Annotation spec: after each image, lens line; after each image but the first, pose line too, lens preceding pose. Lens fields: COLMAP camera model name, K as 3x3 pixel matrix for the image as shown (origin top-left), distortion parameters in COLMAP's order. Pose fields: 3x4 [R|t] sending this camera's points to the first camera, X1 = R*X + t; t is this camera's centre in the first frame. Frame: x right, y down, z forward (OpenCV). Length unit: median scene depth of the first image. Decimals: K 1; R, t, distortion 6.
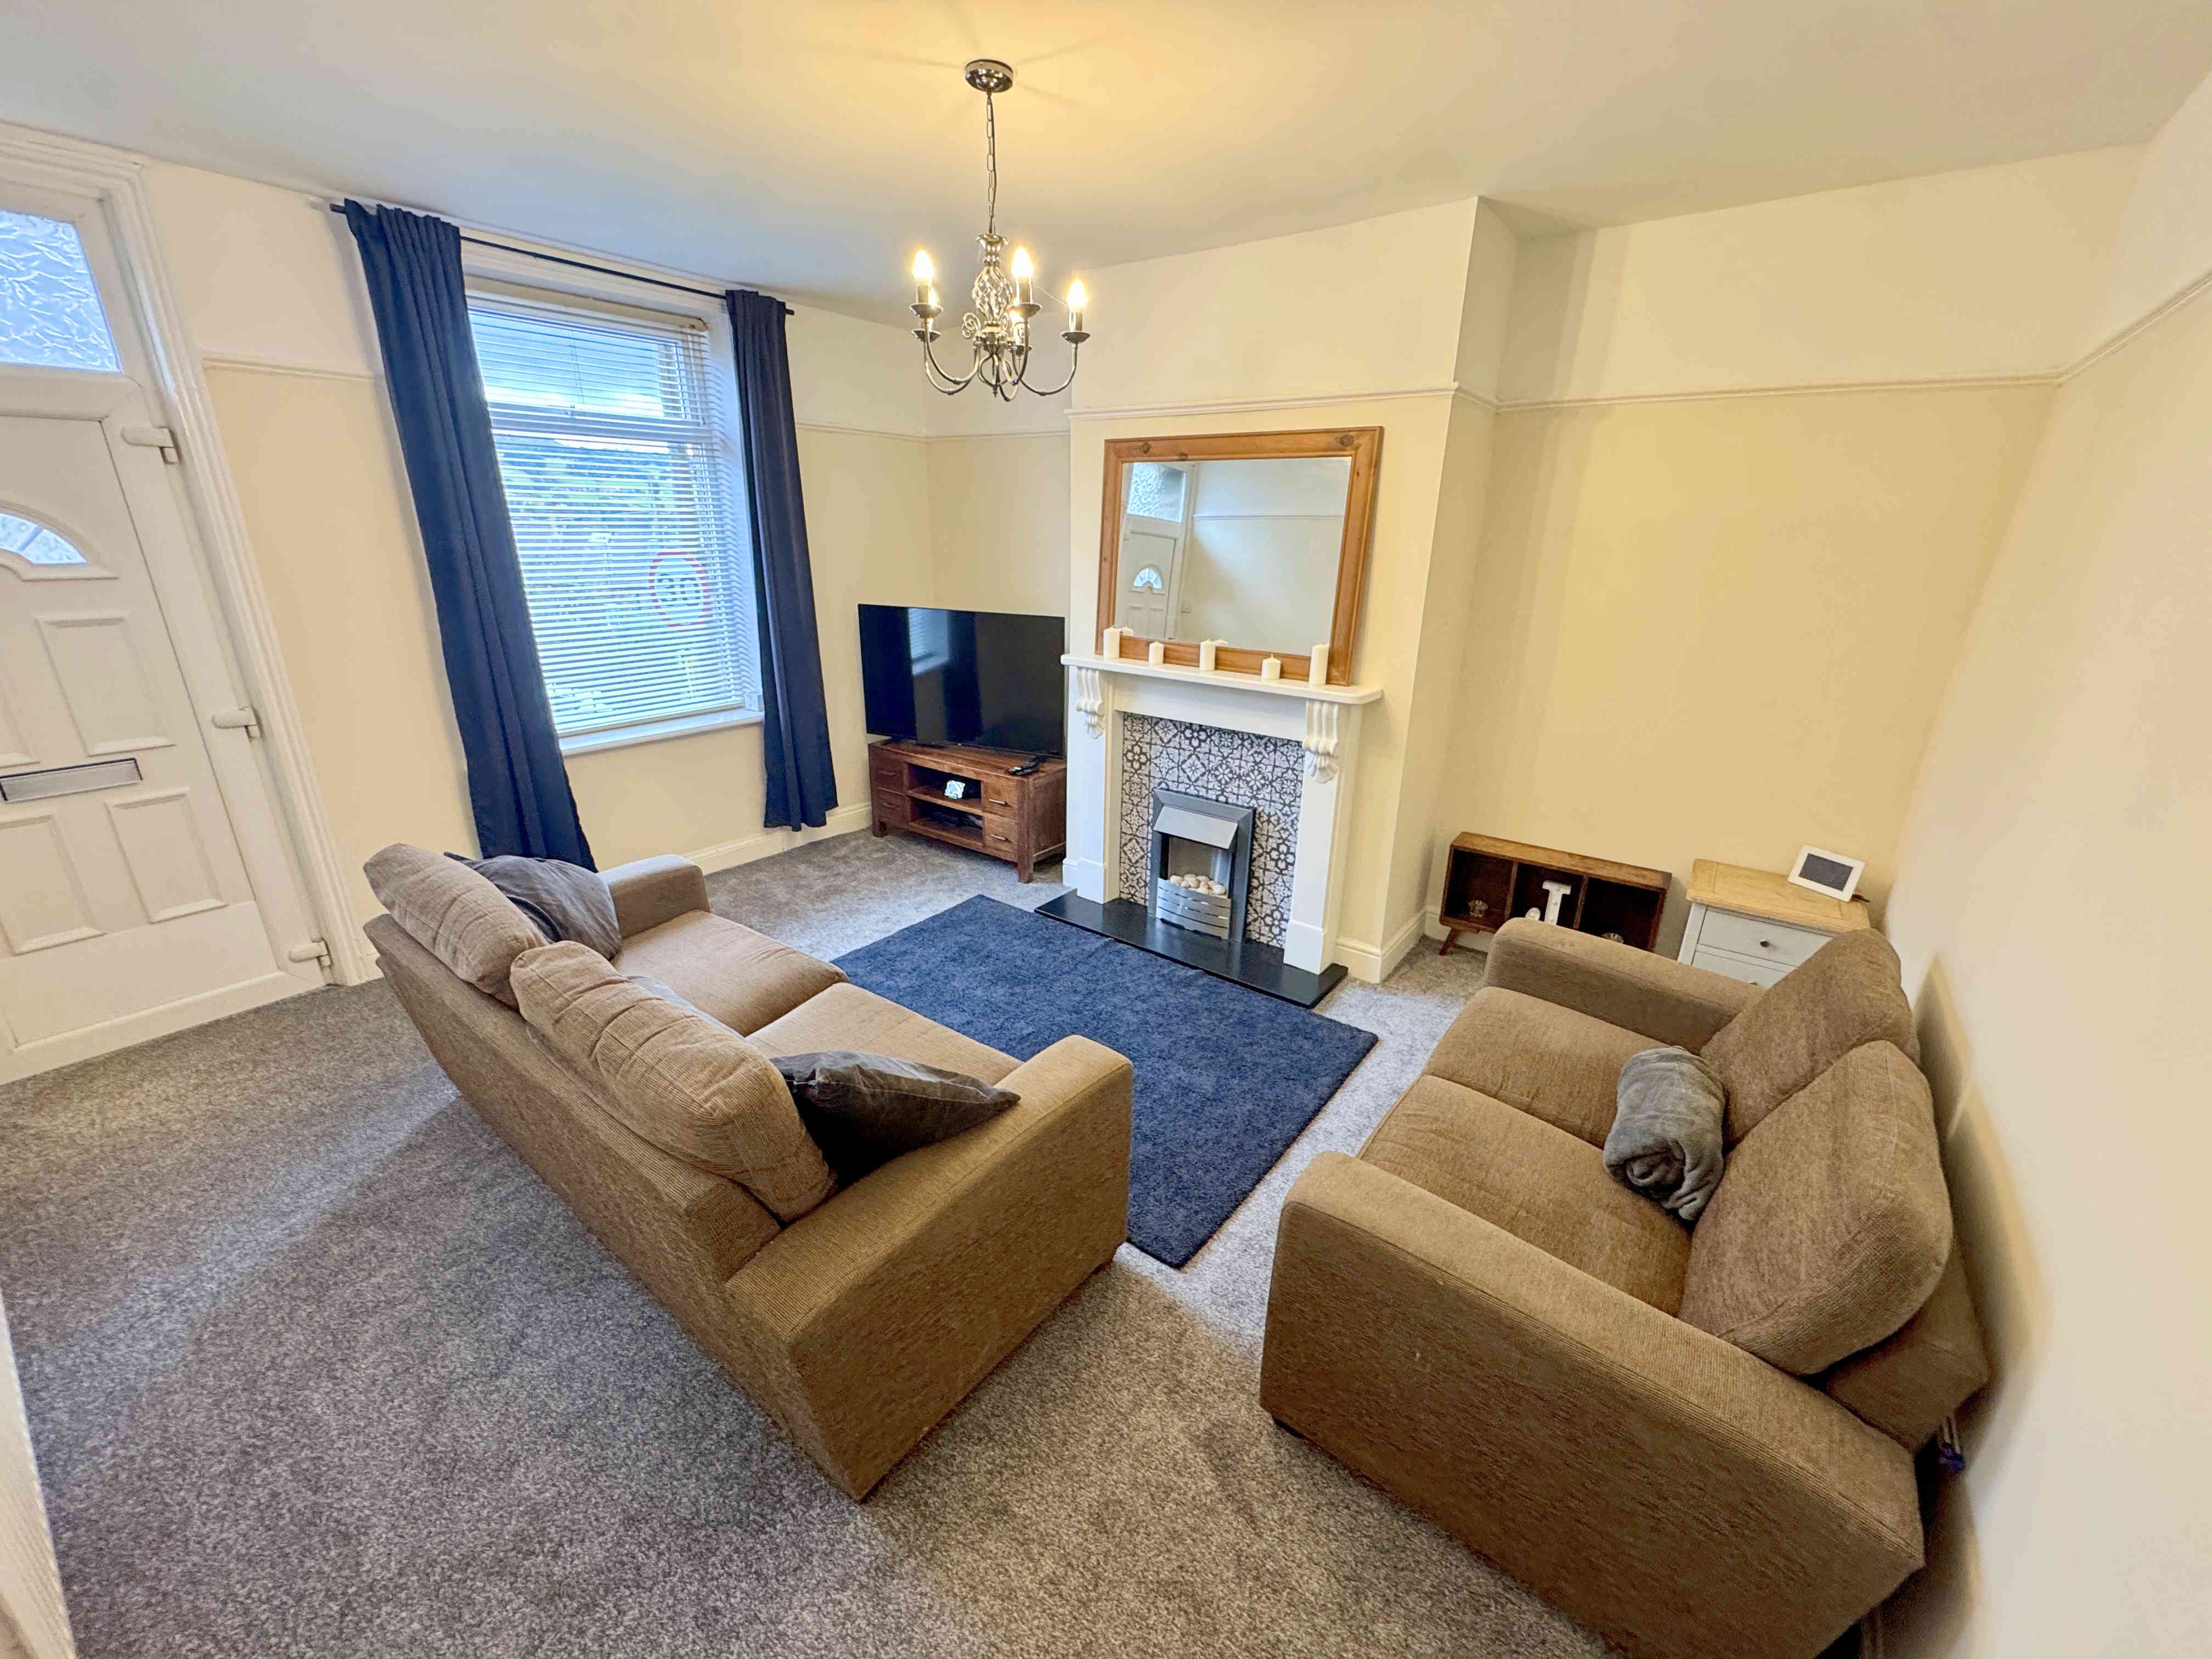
lens RADIAL K [[885.9, 0, 1103.4], [0, 885.9, 831.8], [0, 0, 1]] dist [-0.001579, -0.000214]
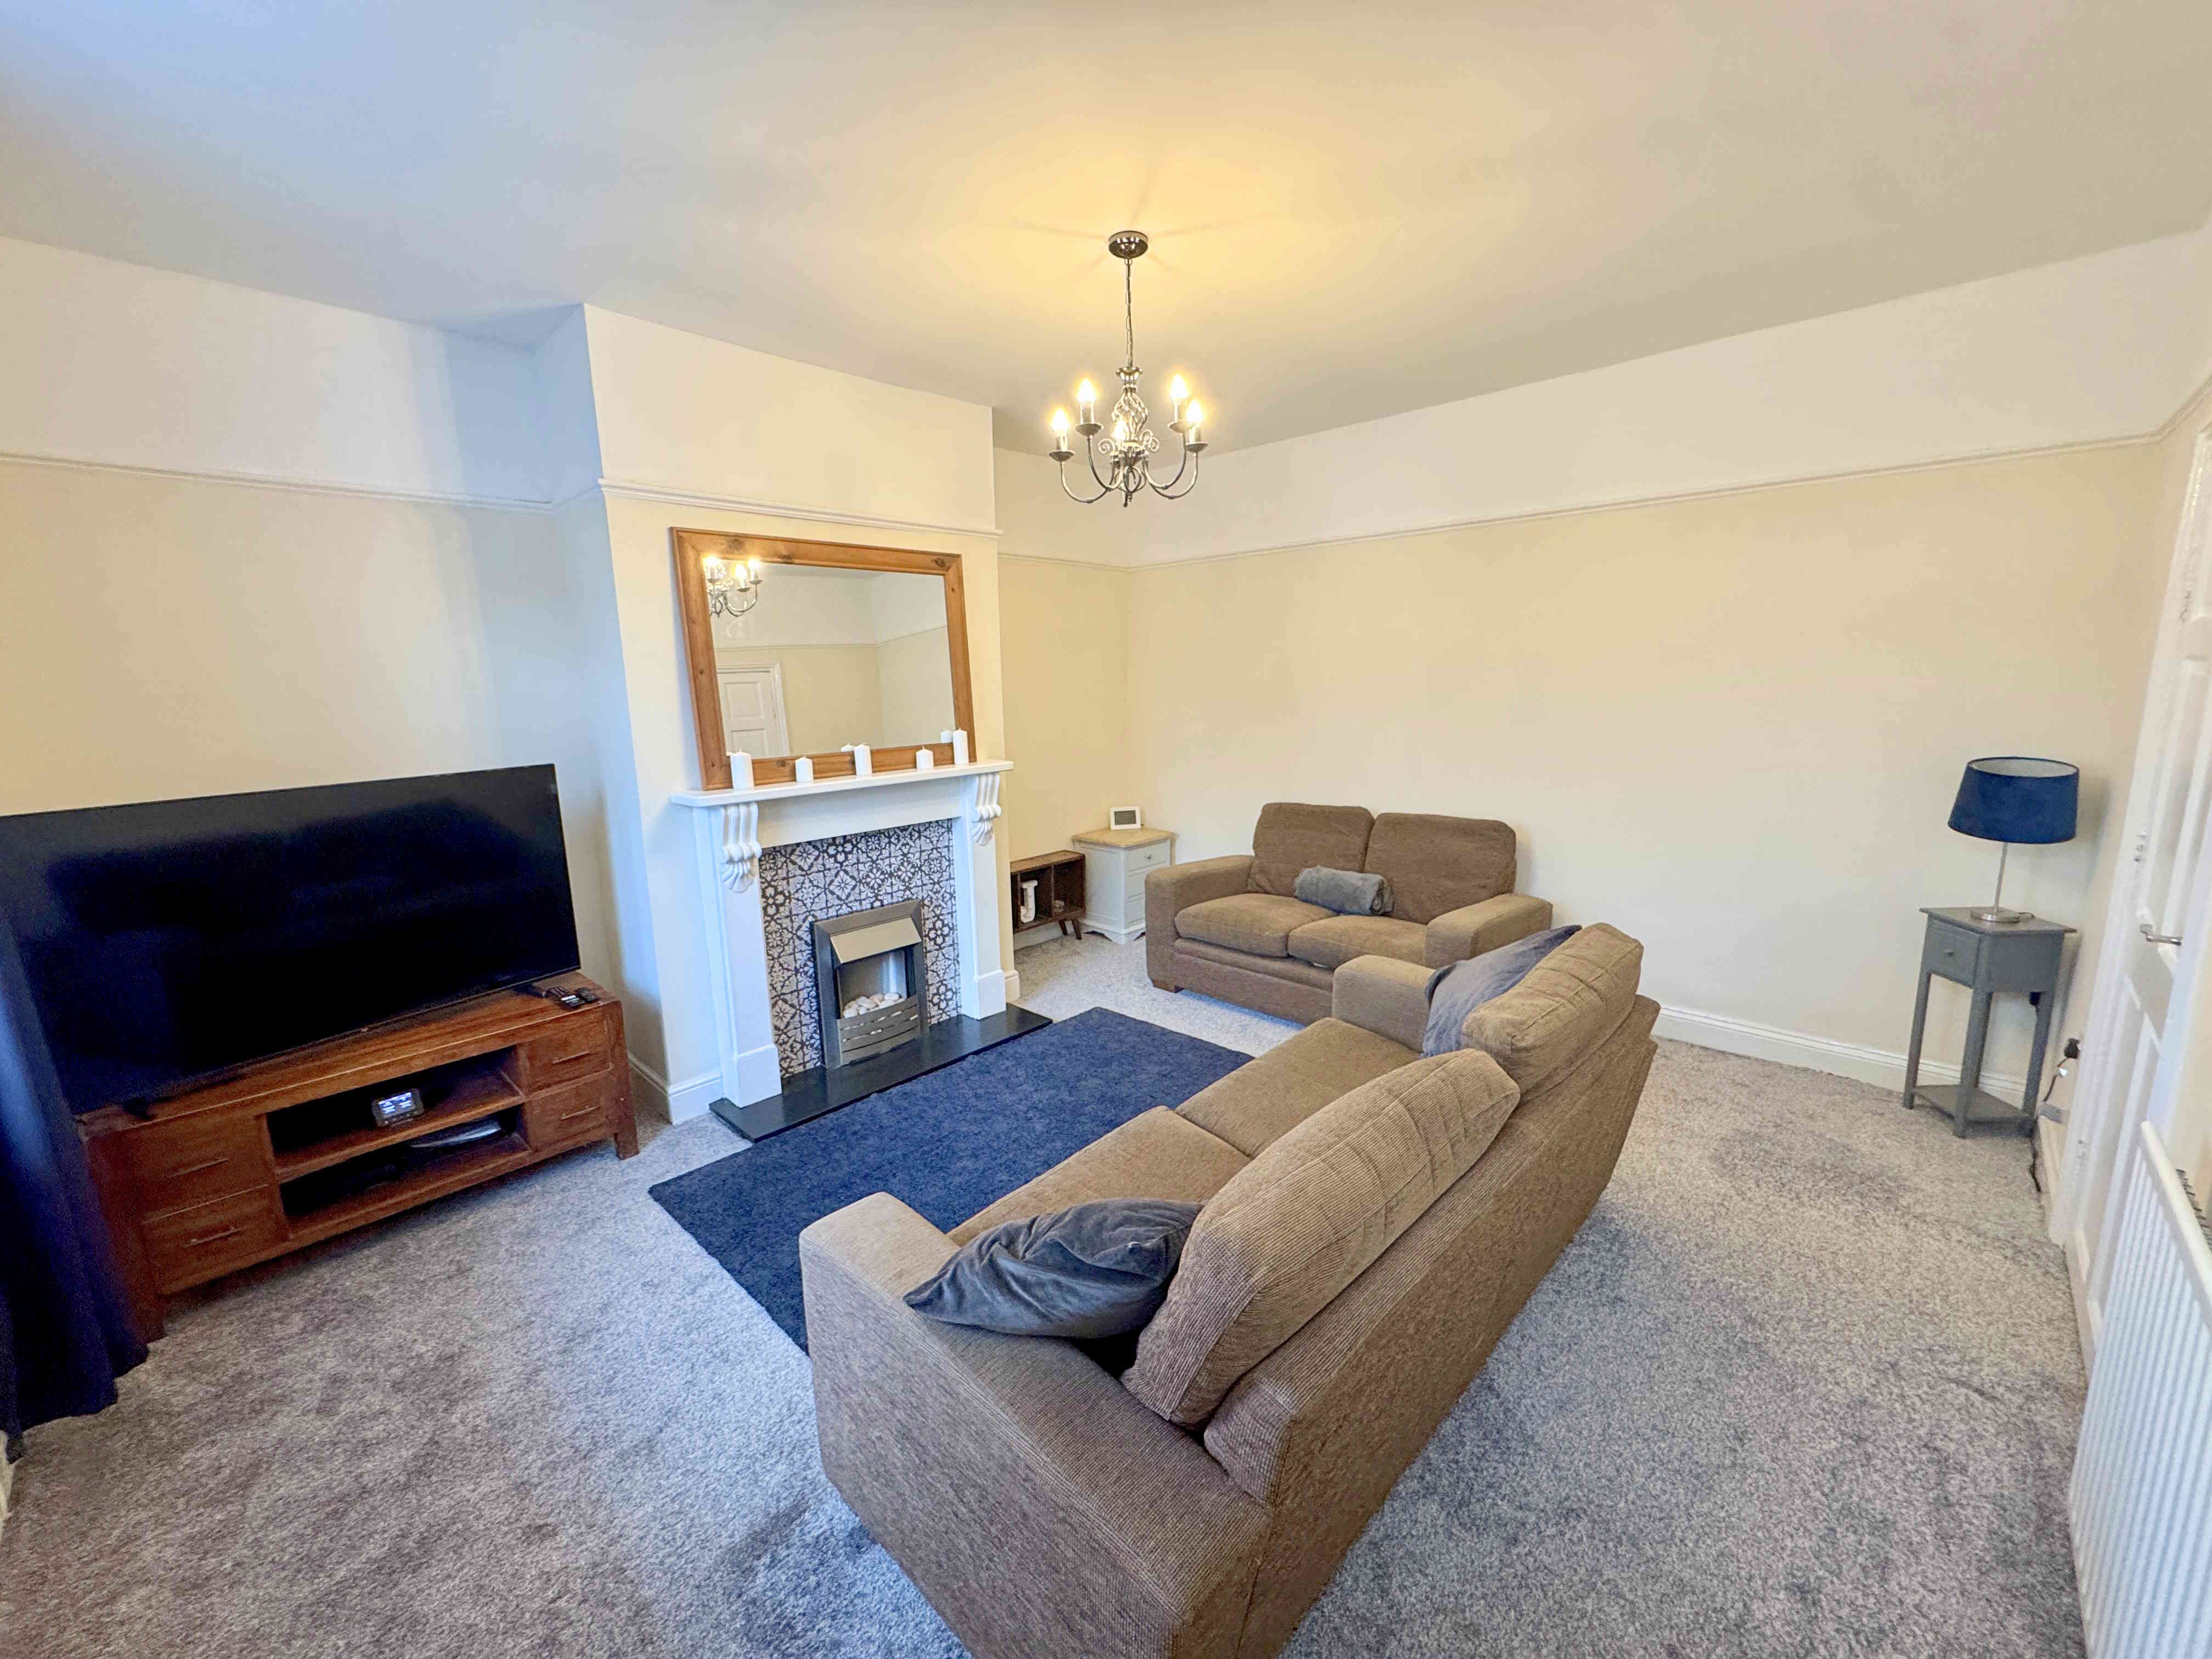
lens RADIAL K [[885.9, 0, 1104.1], [0, 885.9, 831.0], [0, 0, 1]] dist [-0.001579, -0.000214]
pose [[0.113261, -0.198970, 0.973439, -0.783410], [0.347311, 0.925864, 0.148835, -0.173129], [-0.930885, 0.321229, 0.173969, 0.585723]]
